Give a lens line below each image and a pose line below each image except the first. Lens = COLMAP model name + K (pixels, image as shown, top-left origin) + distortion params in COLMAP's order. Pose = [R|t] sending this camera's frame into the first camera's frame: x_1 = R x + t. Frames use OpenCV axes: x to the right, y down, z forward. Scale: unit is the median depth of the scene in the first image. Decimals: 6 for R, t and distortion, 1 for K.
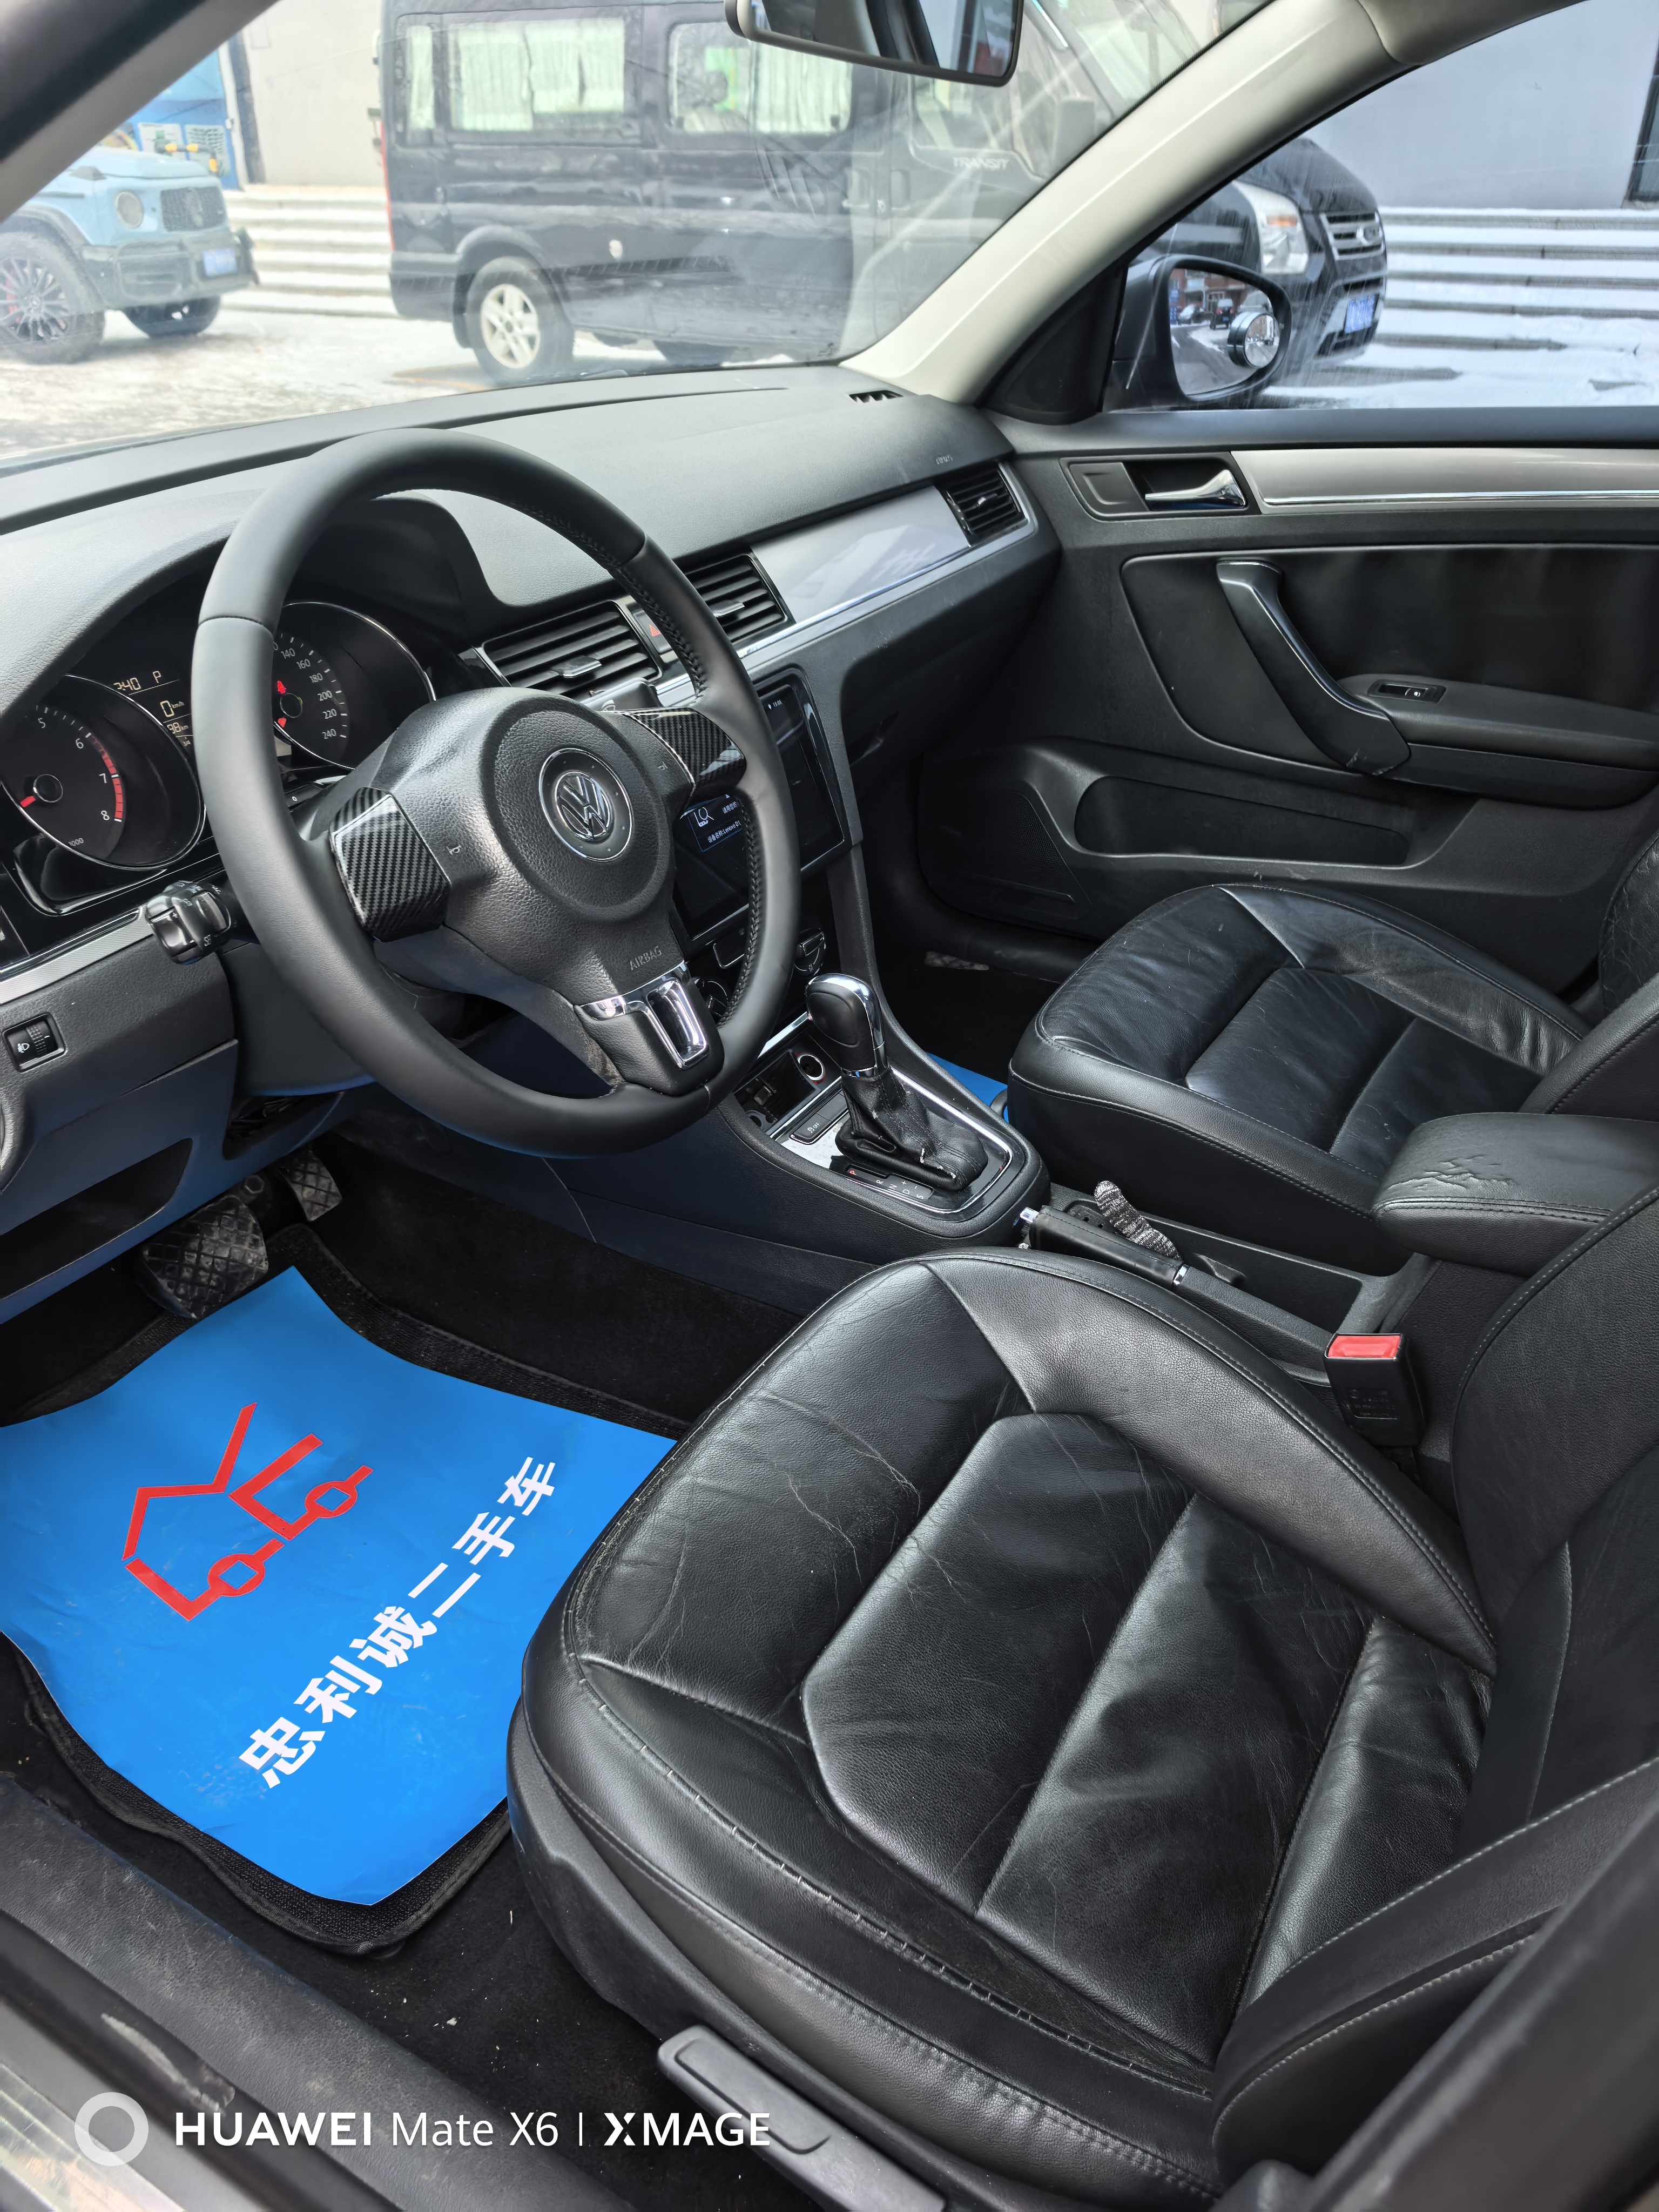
lens RADIAL K [[1507.4, 0, 829.5], [0, 1507.4, 1106.0], [0, 0, 1]] dist [-0.001144, -0.018719]
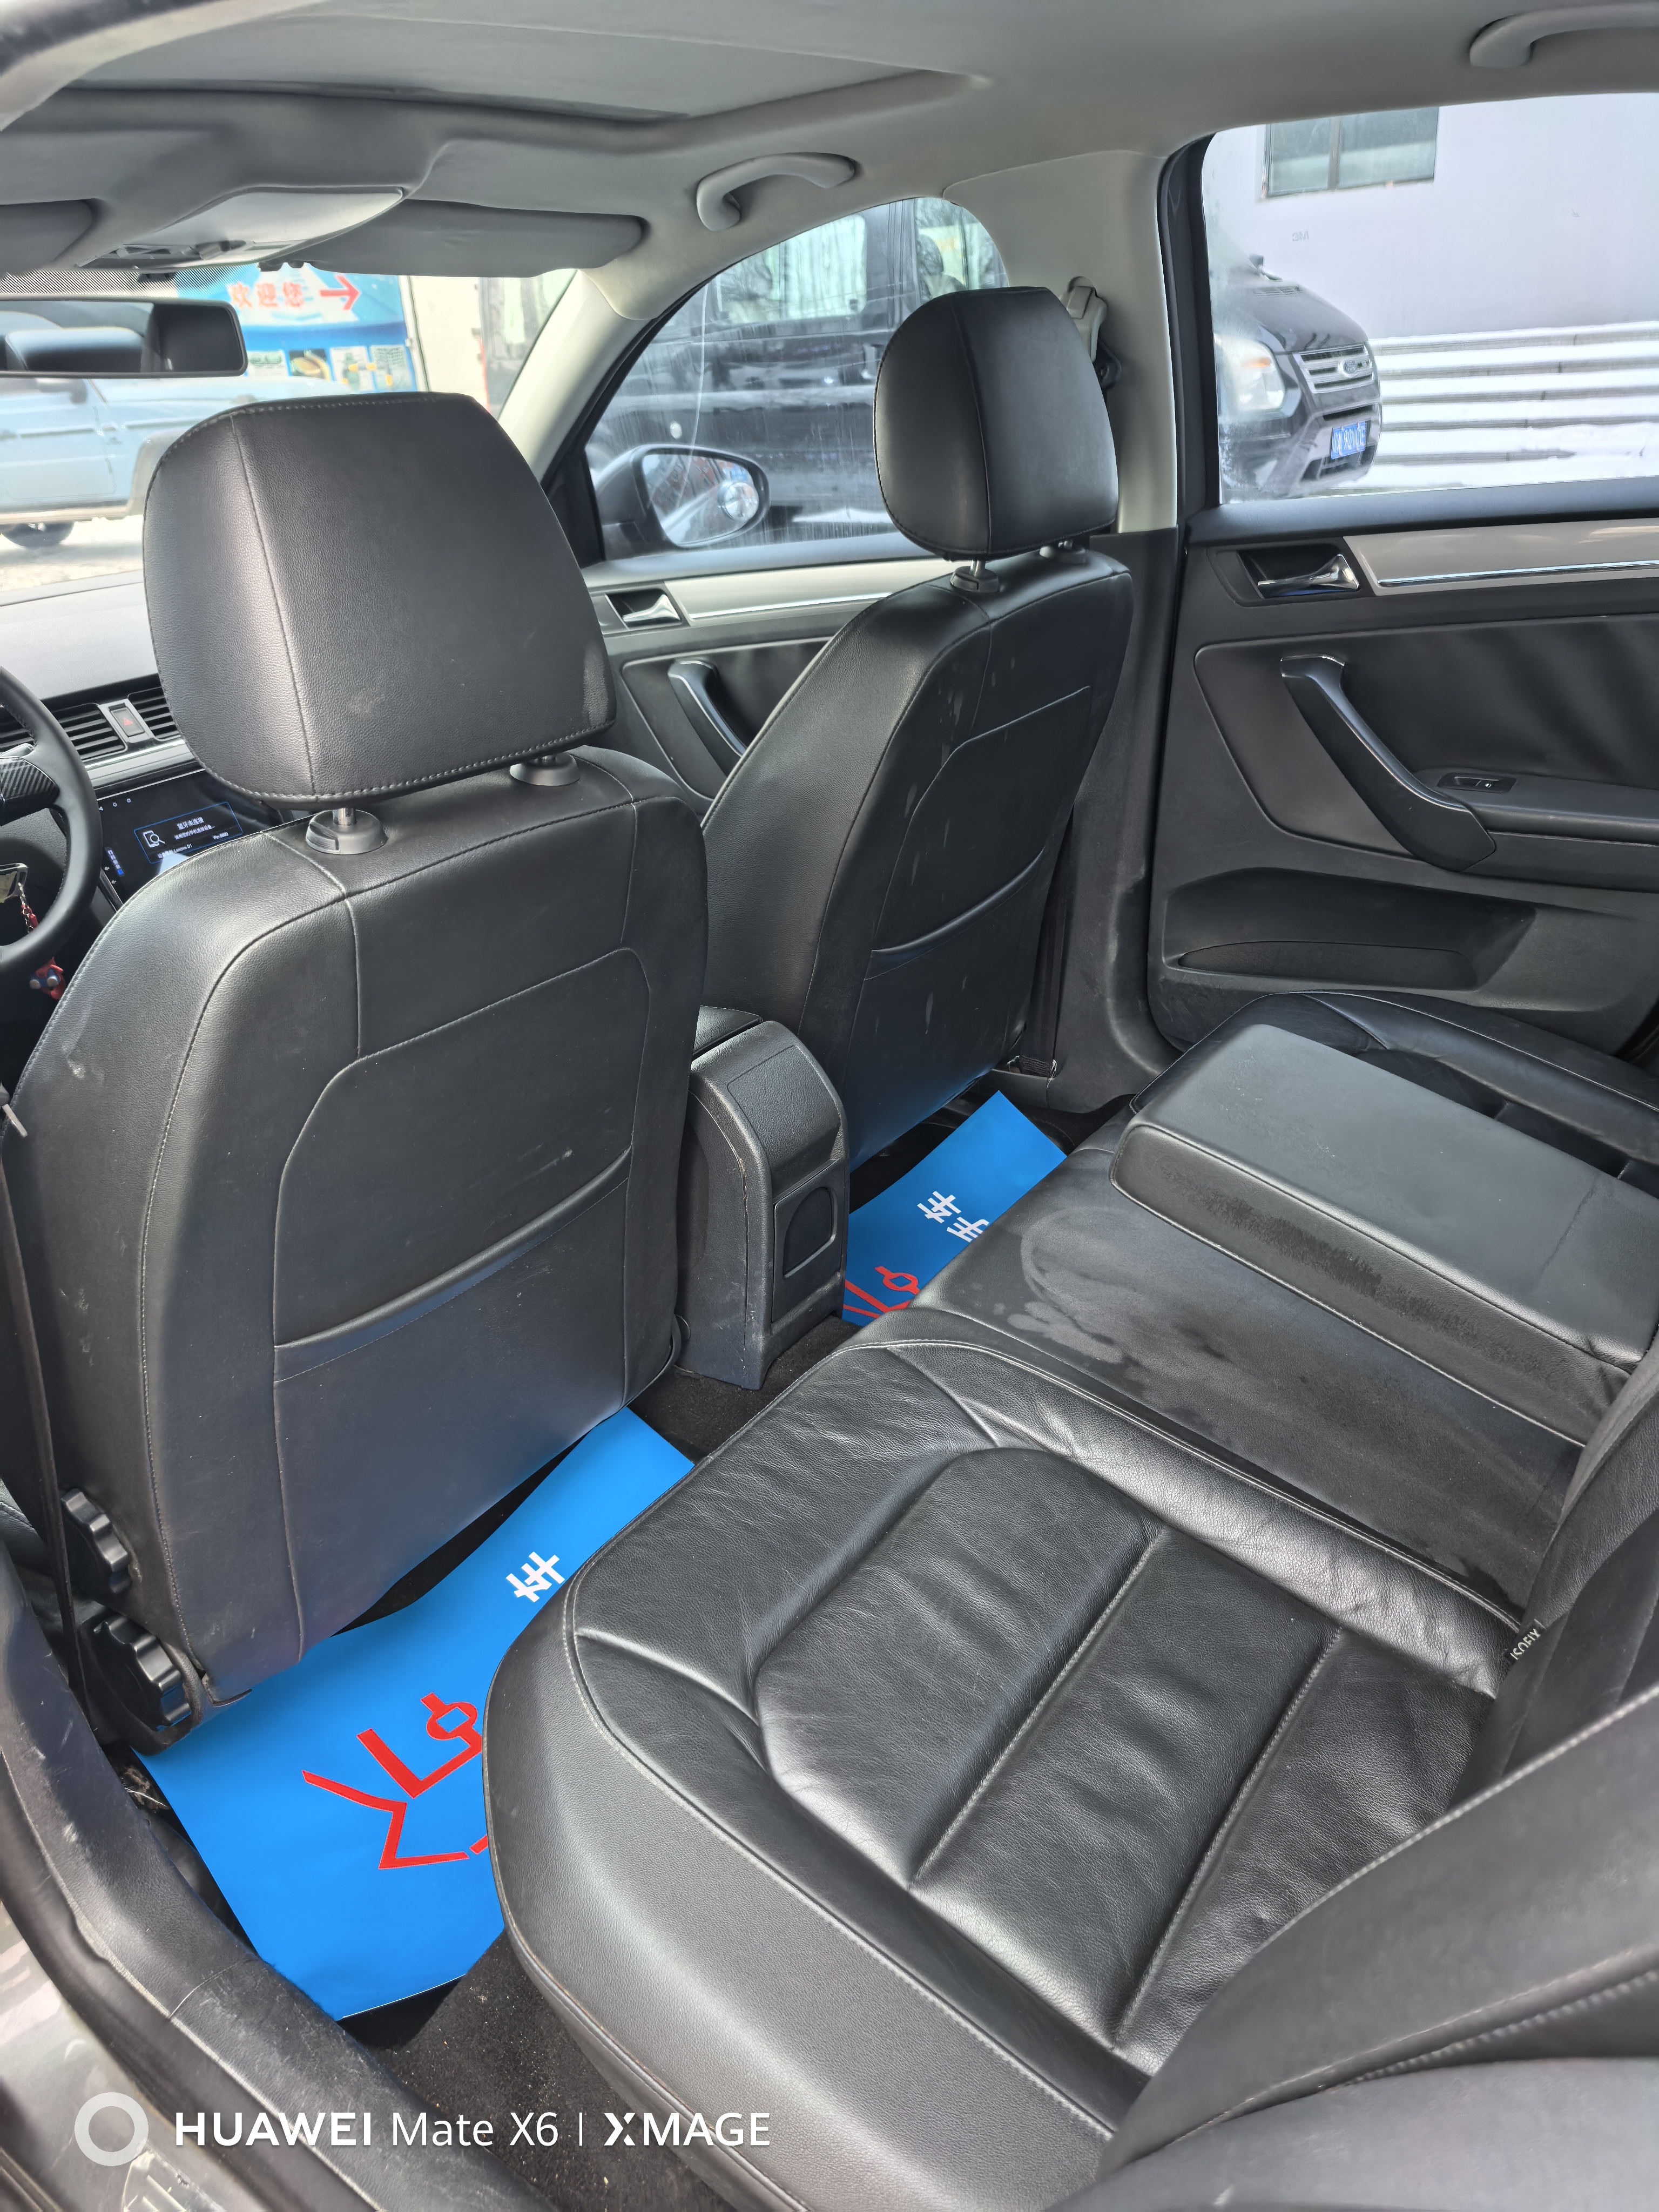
lens RADIAL K [[1512.2, 0, 829.5], [0, 1512.2, 1106.0], [0, 0, 1]] dist [0.029624, -0.062486]
pose [[0.992103, -0.021720, -0.123533, 0.114435], [0.010475, 0.995800, -0.090957, 0.032306], [0.124990, 0.088945, 0.988163, -0.058156]]
